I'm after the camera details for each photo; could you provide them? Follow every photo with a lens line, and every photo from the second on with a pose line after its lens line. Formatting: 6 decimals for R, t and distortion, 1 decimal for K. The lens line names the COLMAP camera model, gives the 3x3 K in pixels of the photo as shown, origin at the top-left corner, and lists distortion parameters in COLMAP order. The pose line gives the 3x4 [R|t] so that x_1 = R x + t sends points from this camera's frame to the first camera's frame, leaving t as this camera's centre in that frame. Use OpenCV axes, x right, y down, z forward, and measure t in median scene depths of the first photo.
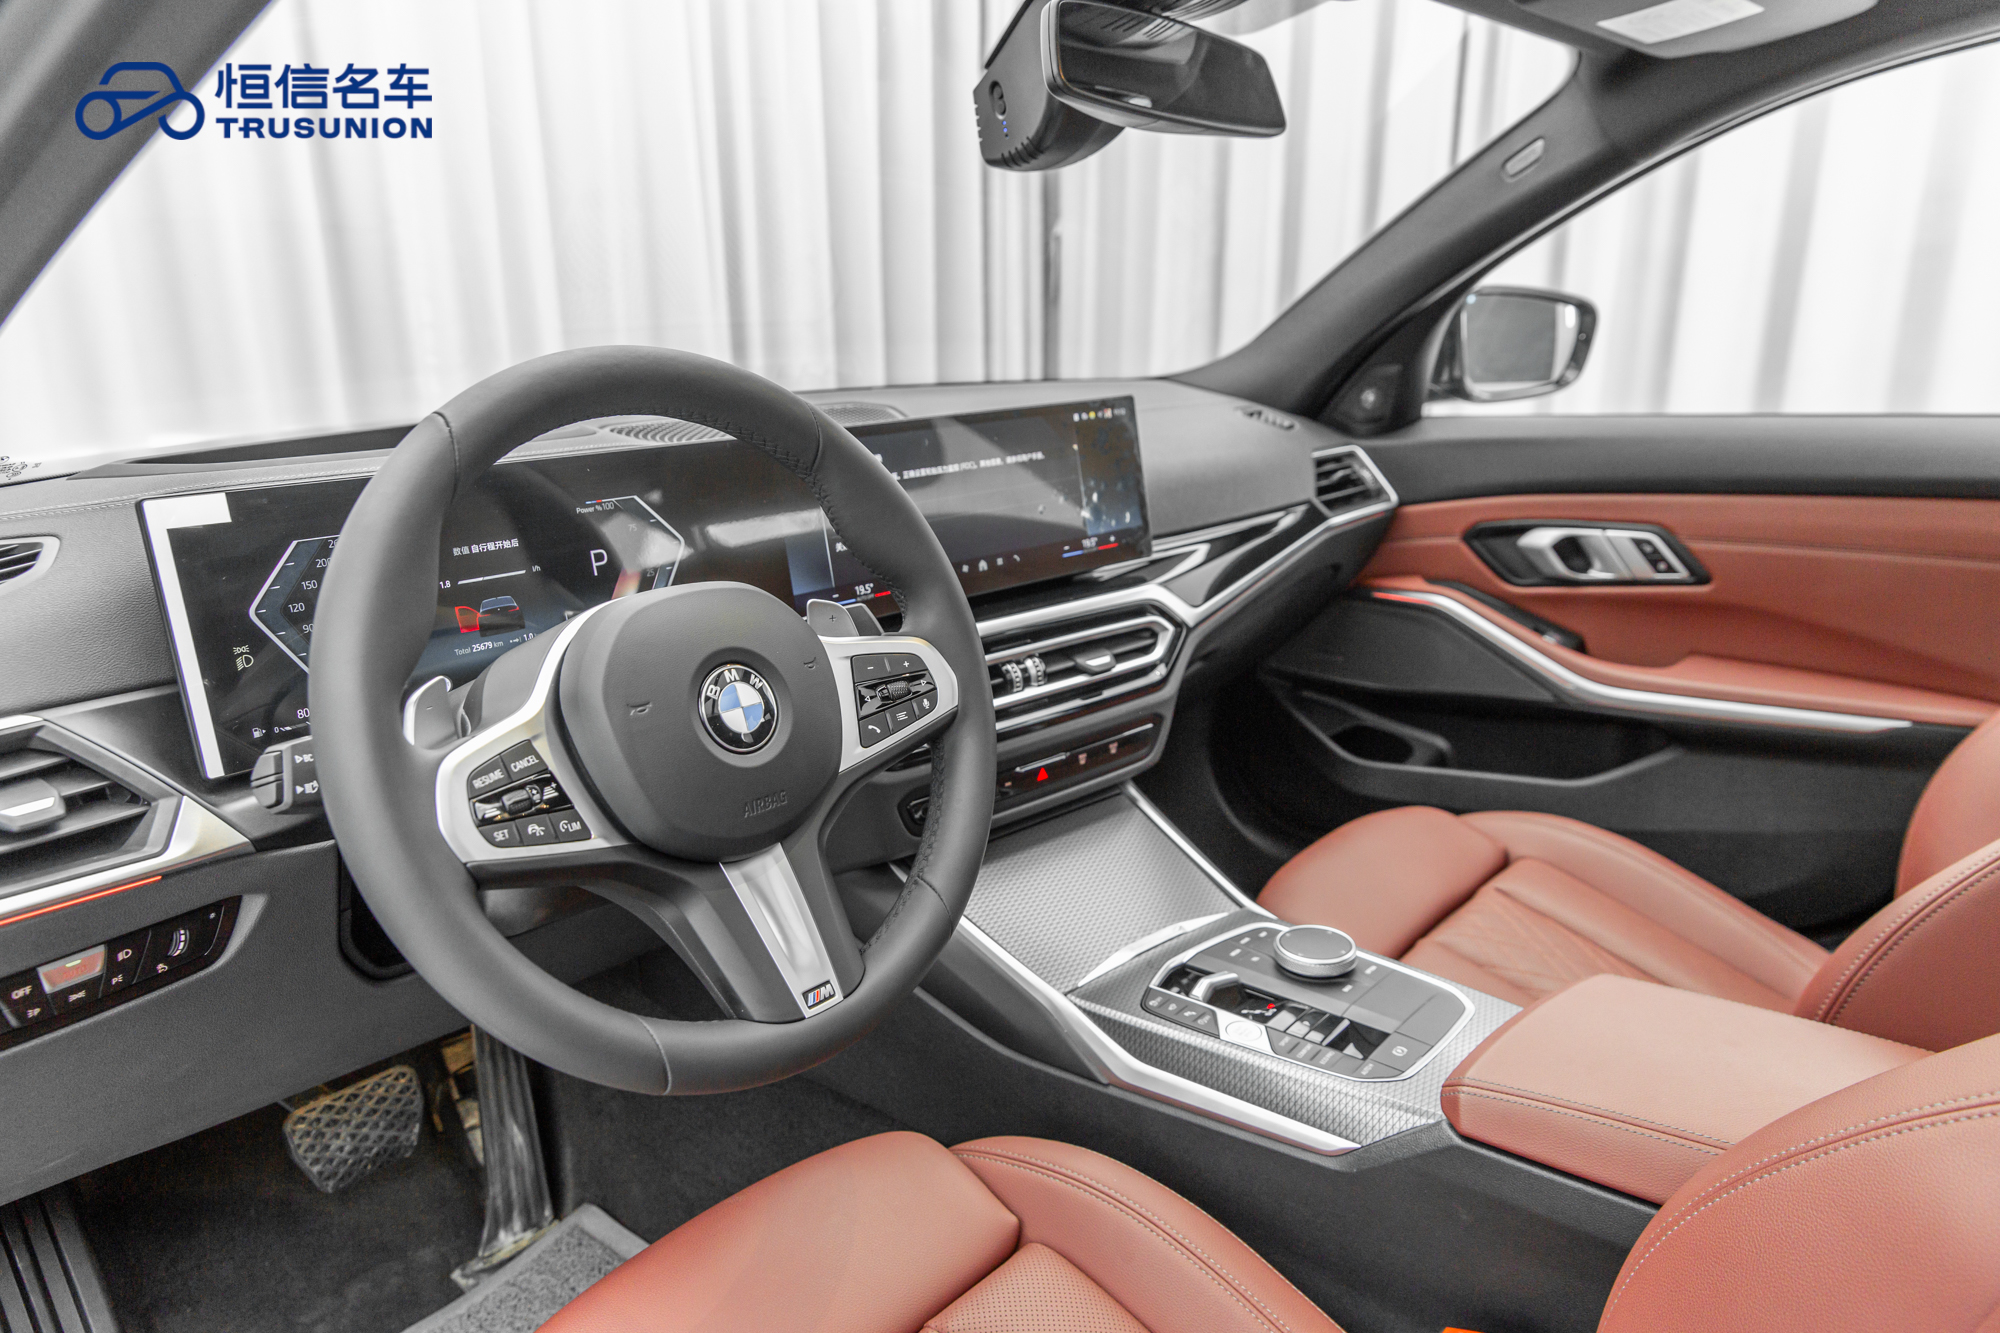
lens RADIAL K [[1290.2, 0, 1000.0], [0, 1290.2, 666.5], [0, 0, 1]] dist [-0.023187, 0.000445]
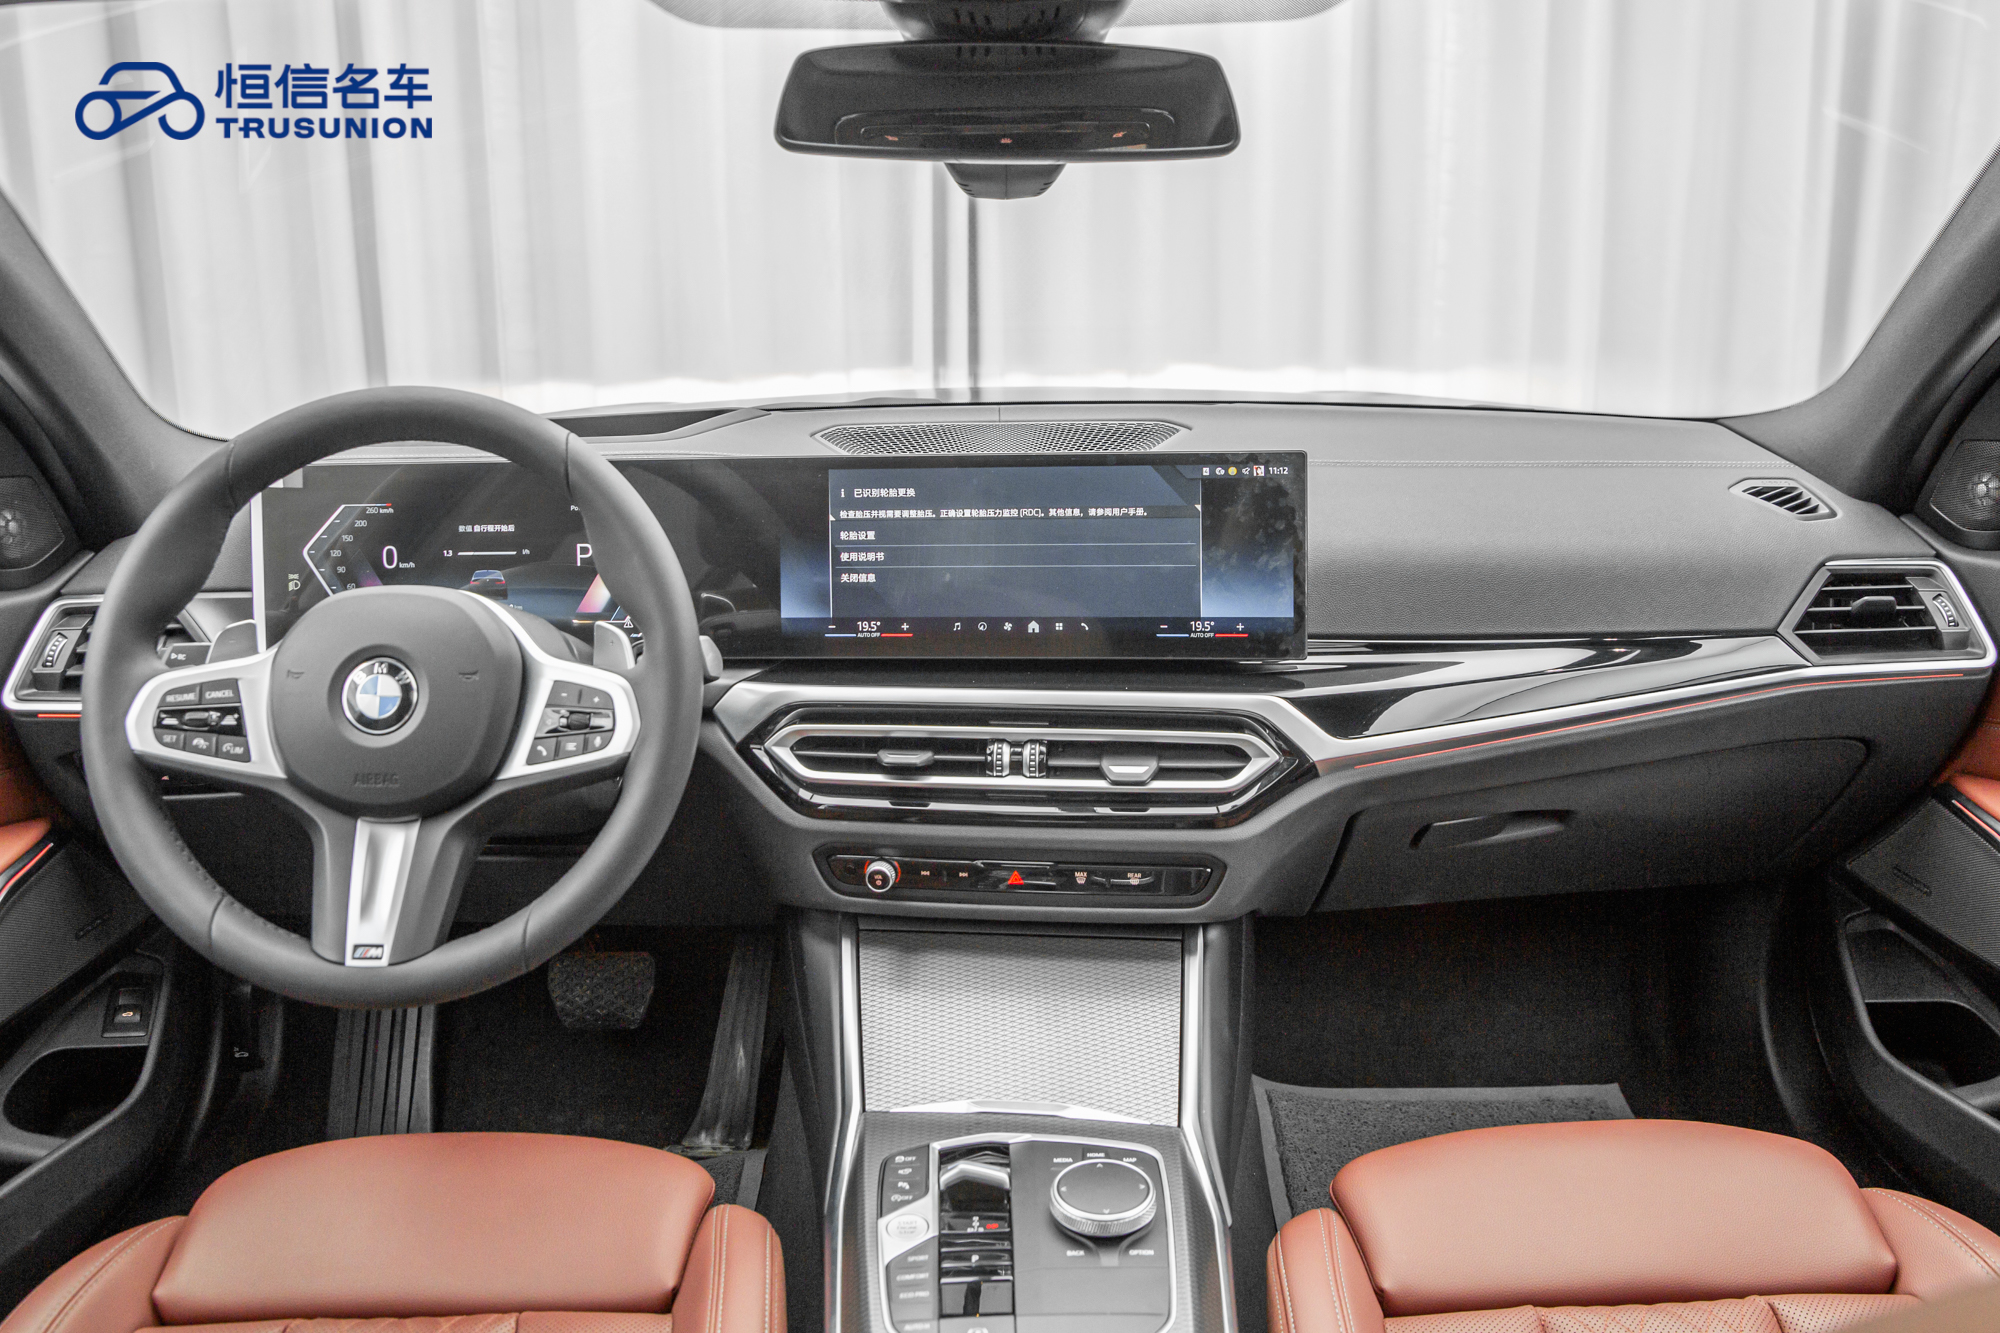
lens RADIAL K [[1506.5, 0, 998.3], [0, 1506.5, 579.3], [0, 0, 1]] dist [-0.116226, 0.075638]
pose [[0.674169, 0.170978, -0.718515, 0.941443], [-0.199284, 0.978864, 0.045947, -0.205538], [0.711184, 0.112212, 0.693993, 0.369180]]
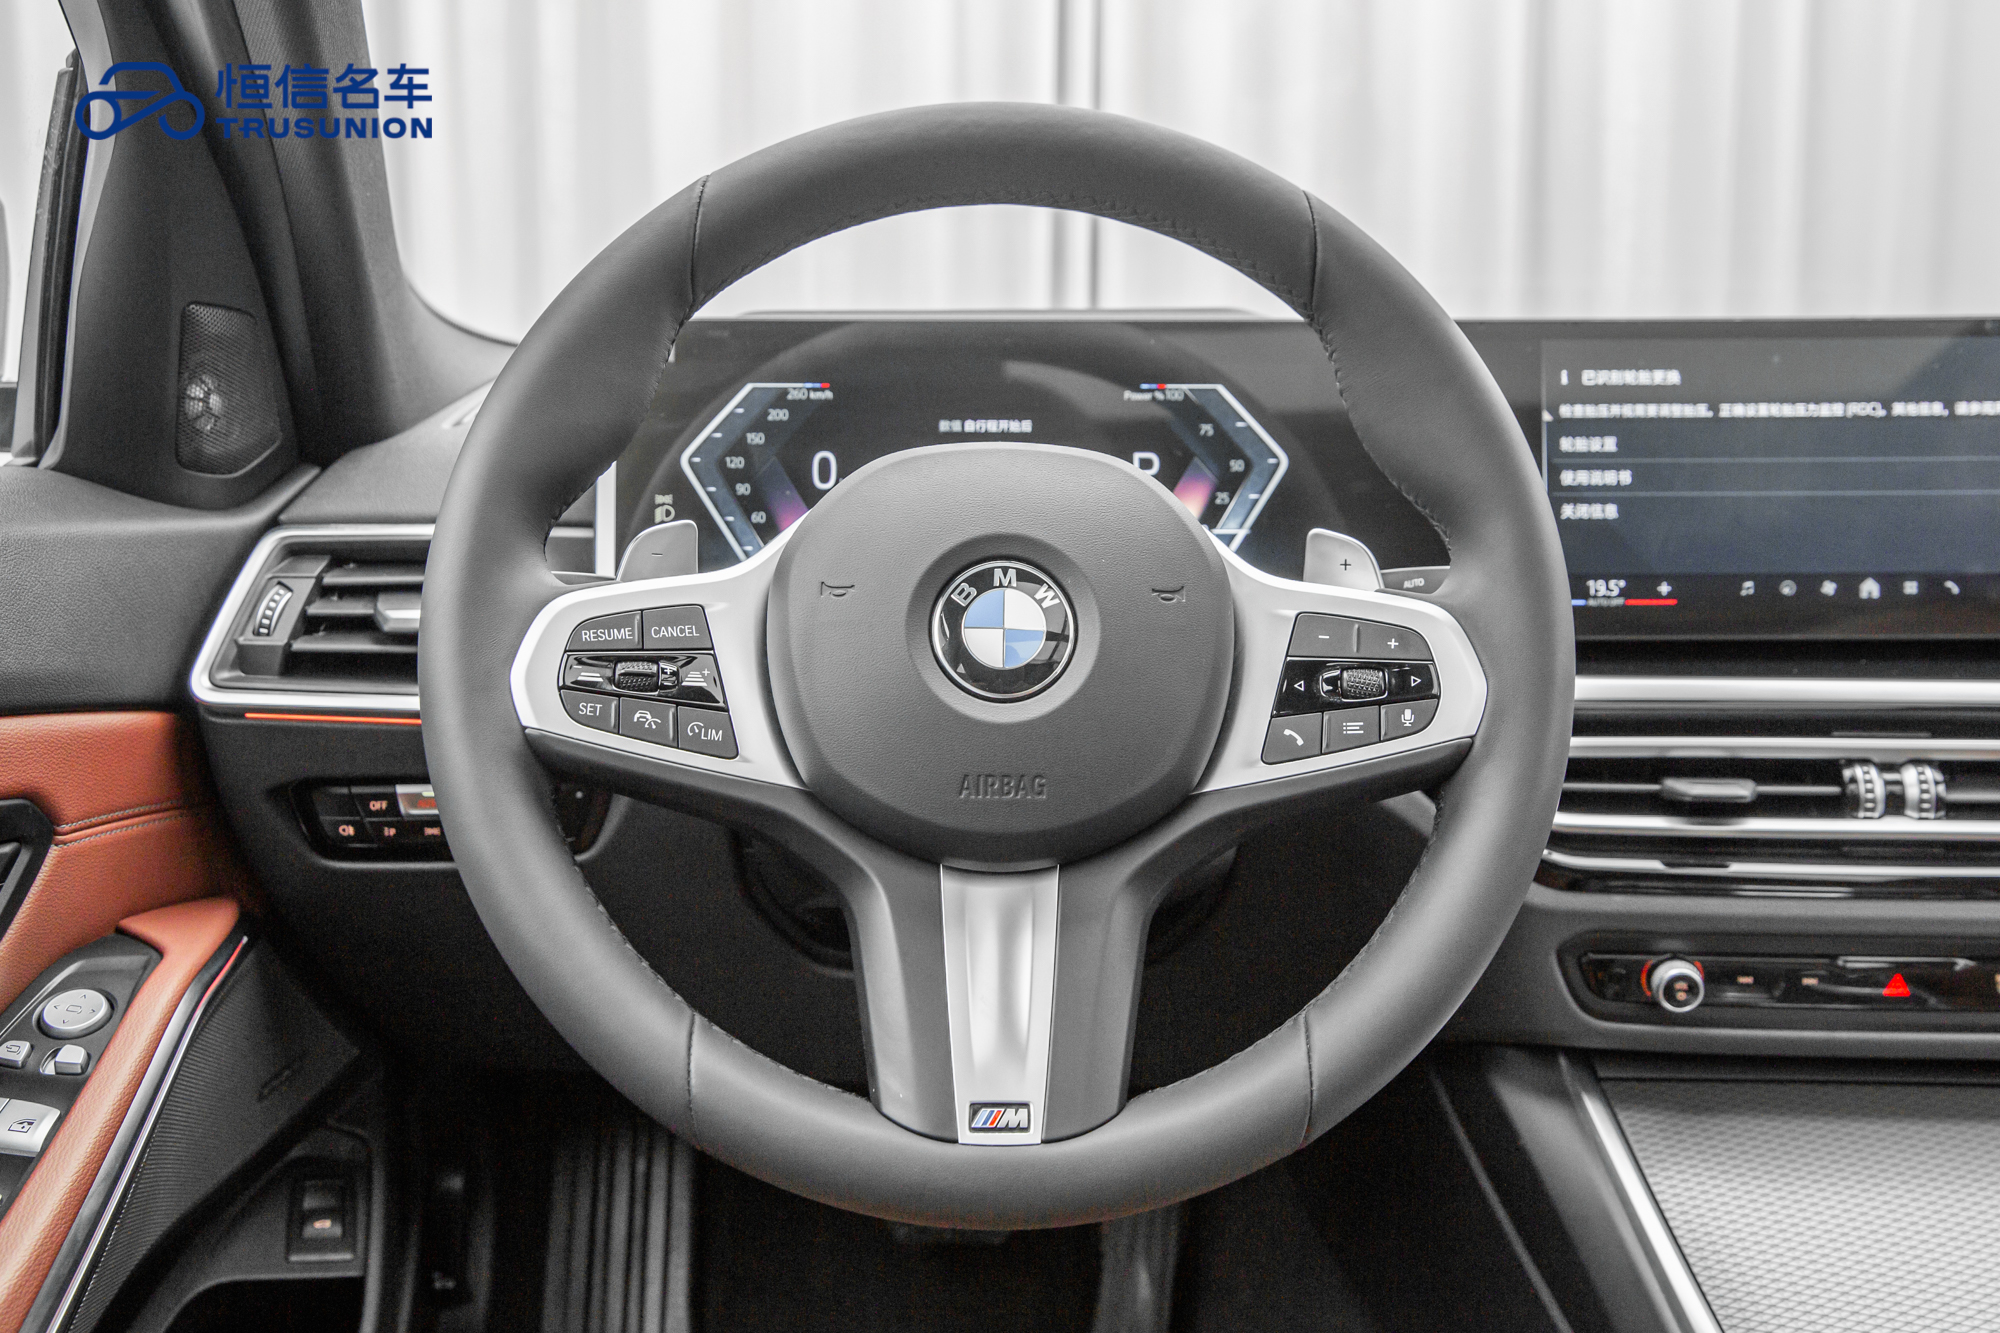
lens RADIAL K [[1619.9, 0, 1008.1], [0, 1619.9, 618.3], [0, 0, 1]] dist [-0.138522, 0.123564]
pose [[0.674916, 0.124798, -0.727264, 0.309402], [-0.208571, 0.977667, -0.025791, 0.038514], [0.707804, 0.169093, 0.685873, 0.376118]]
